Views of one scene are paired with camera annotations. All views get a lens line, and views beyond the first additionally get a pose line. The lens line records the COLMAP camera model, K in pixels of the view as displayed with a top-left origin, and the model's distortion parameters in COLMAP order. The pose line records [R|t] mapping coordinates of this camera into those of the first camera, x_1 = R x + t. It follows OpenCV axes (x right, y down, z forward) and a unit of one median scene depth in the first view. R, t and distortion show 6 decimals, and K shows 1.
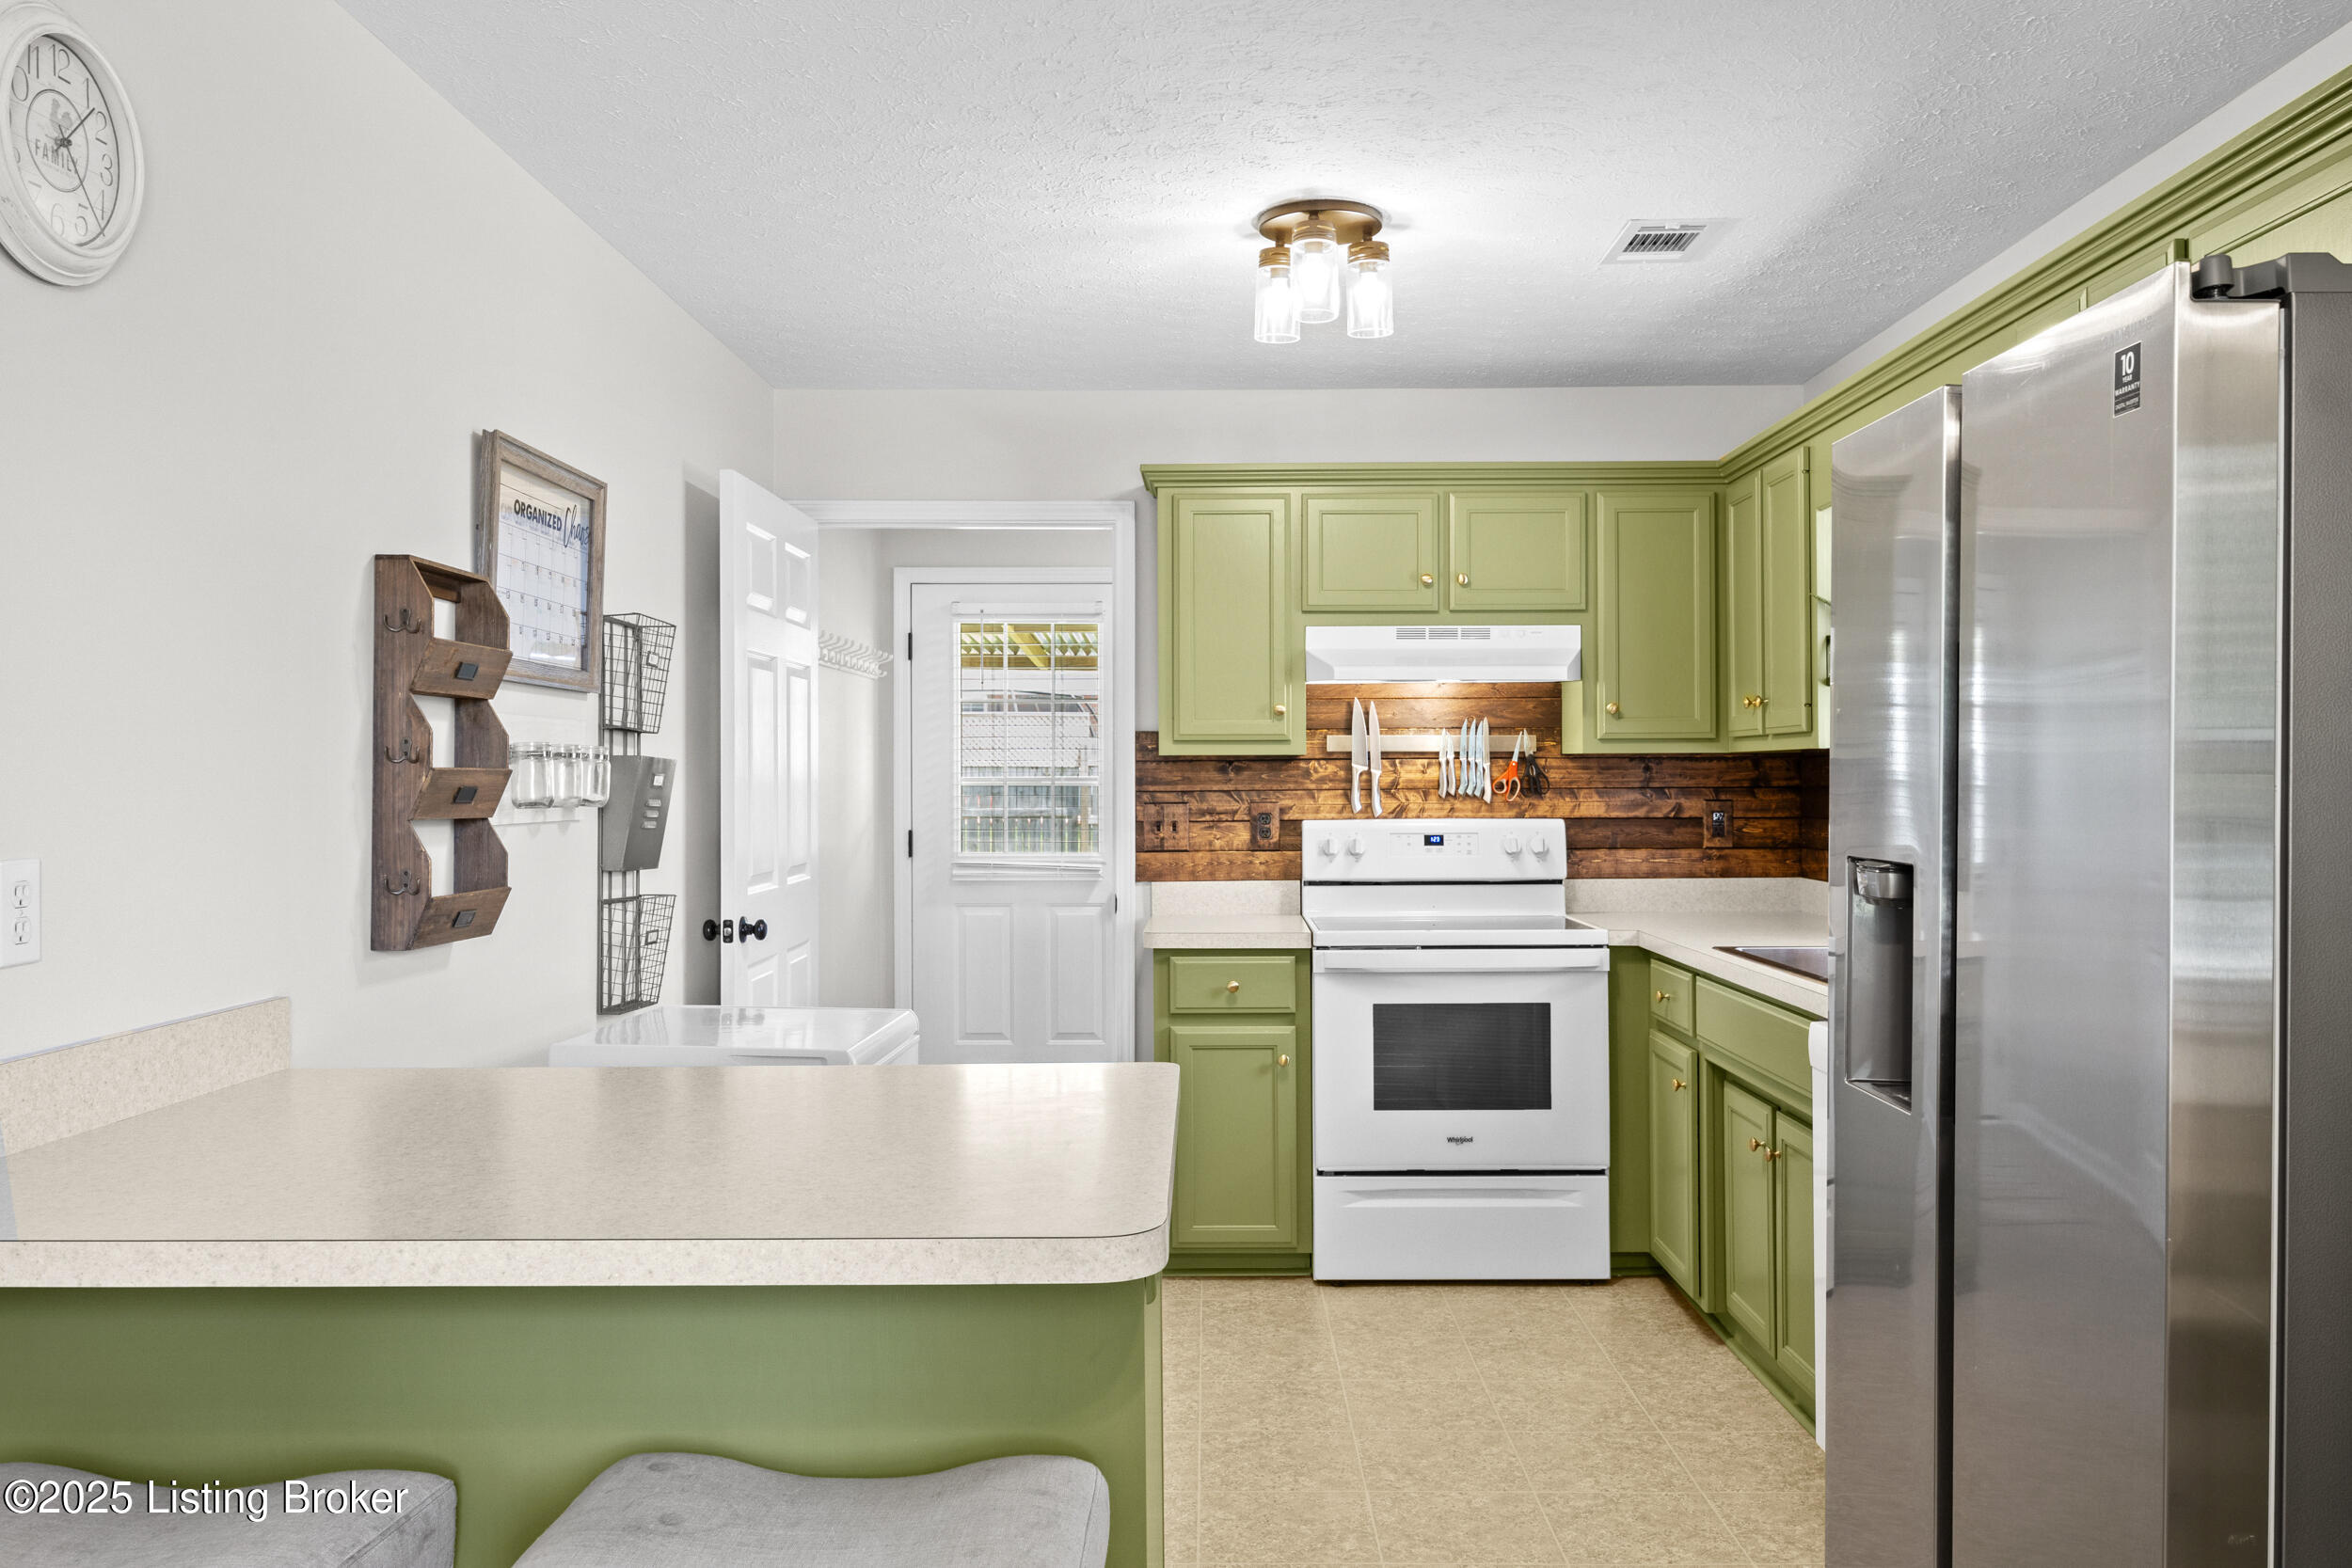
lens RADIAL K [[1783.2, 0, 1178.7], [0, 1783.2, 781.8], [0, 0, 1]] dist [-0.002989, 0.001424]
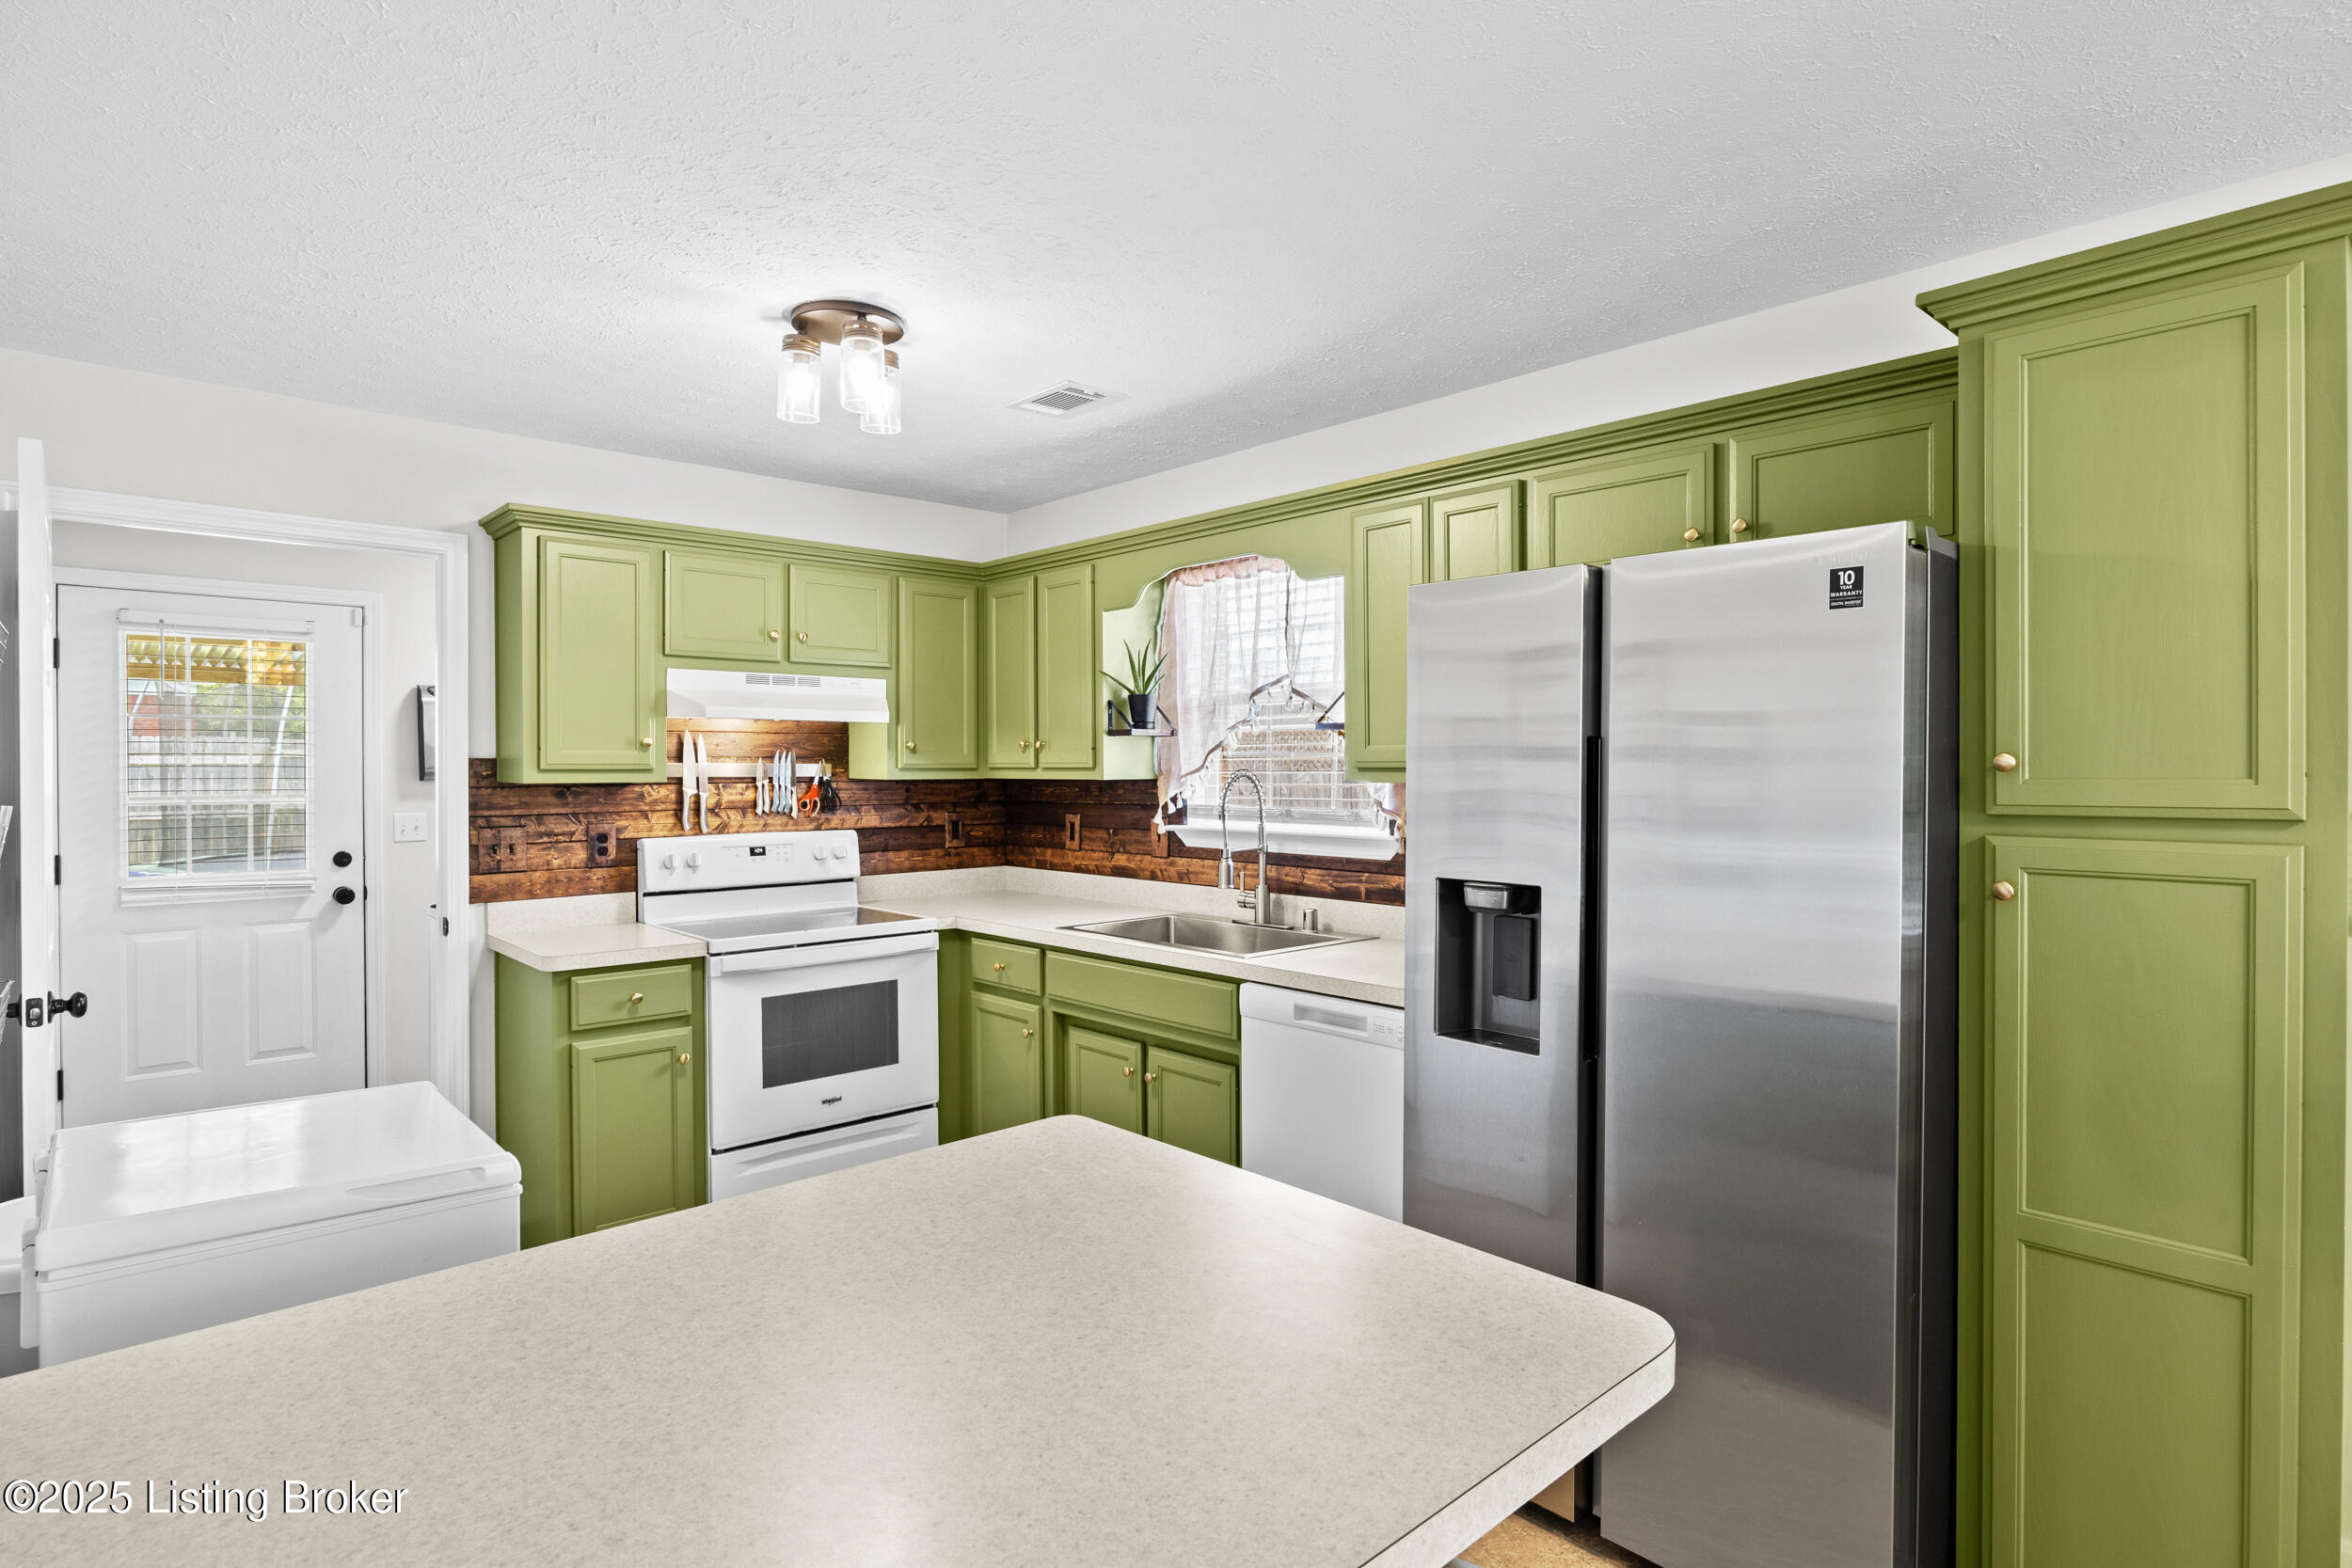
lens RADIAL K [[1227.3, 0, 1172.6], [0, 1227.3, 780.0], [0, 0, 1]] dist [-0.005653, 0.001616]
pose [[0.729211, -0.005922, 0.684264, -0.217111], [0.000386, 0.999966, 0.008243, -0.021916], [-0.684289, -0.005747, 0.729188, 0.207581]]
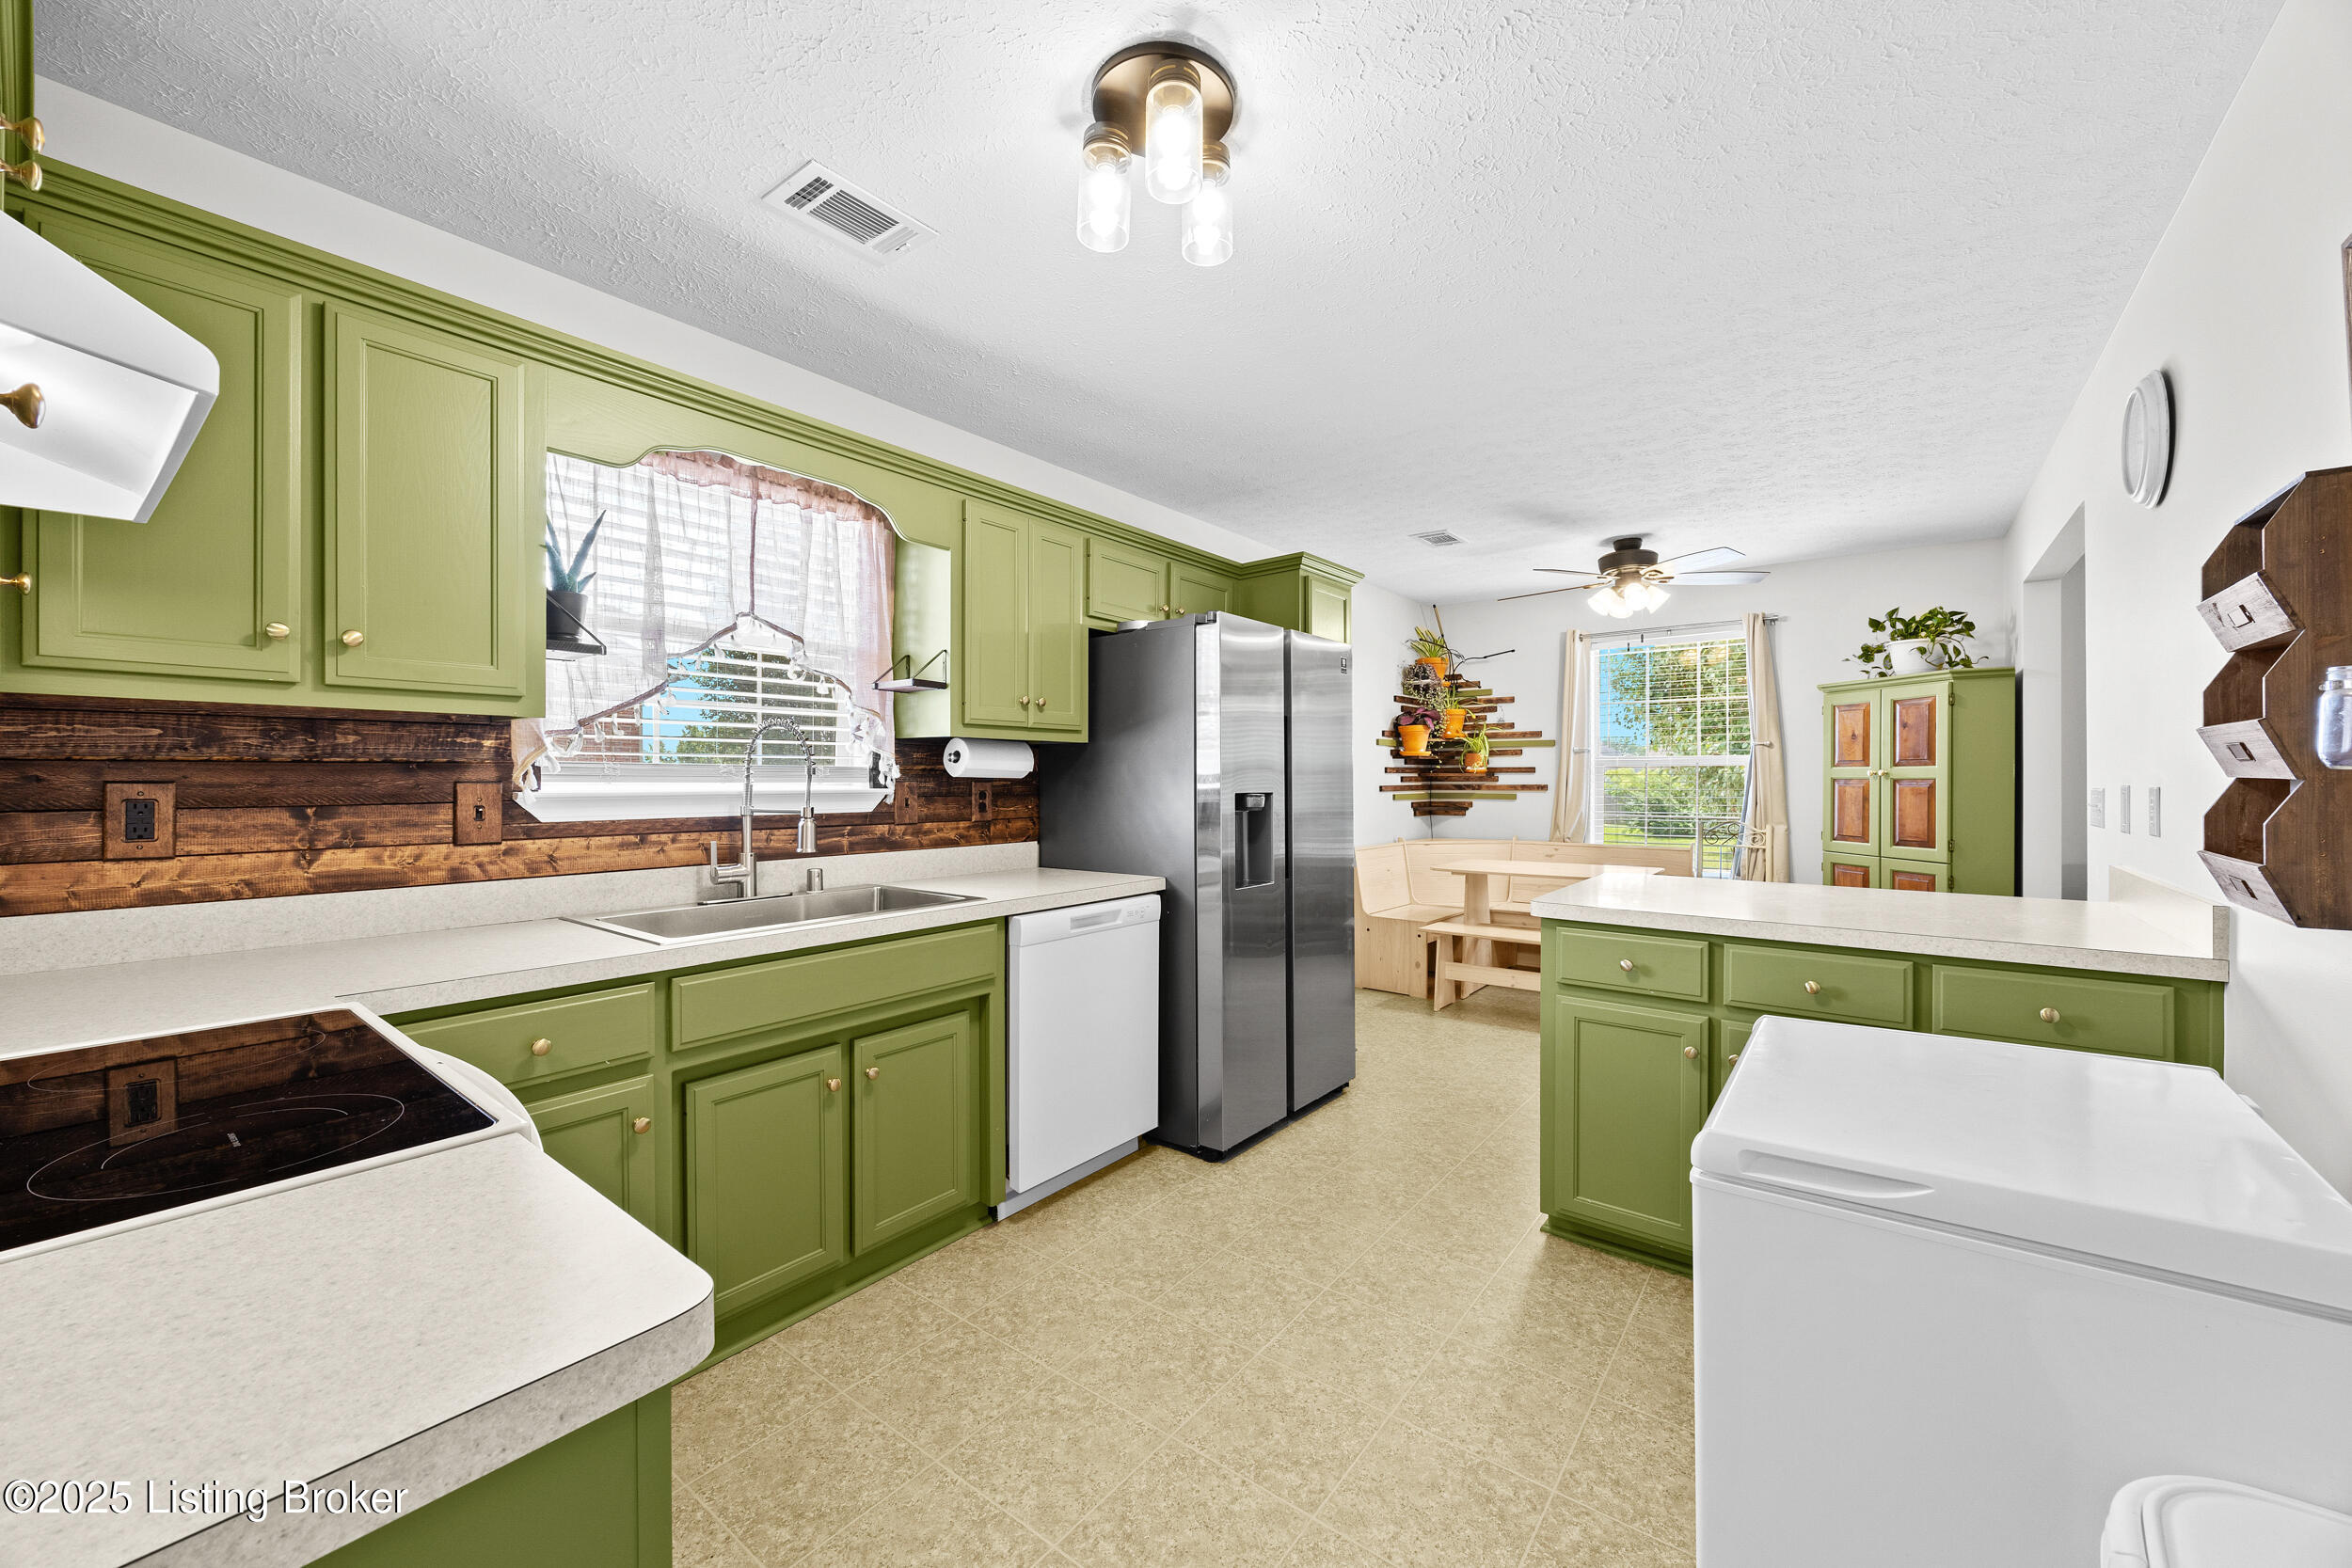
lens RADIAL K [[899.6, 0, 1198.6], [0, 899.6, 781.5], [0, 0, 1]] dist [-0.003129, 0.000075]
pose [[-0.810225, 0.001434, 0.586117, -0.135400], [0.003393, 0.999992, 0.002244, 0.010514], [-0.586109, 0.003807, -0.810223, 0.955539]]
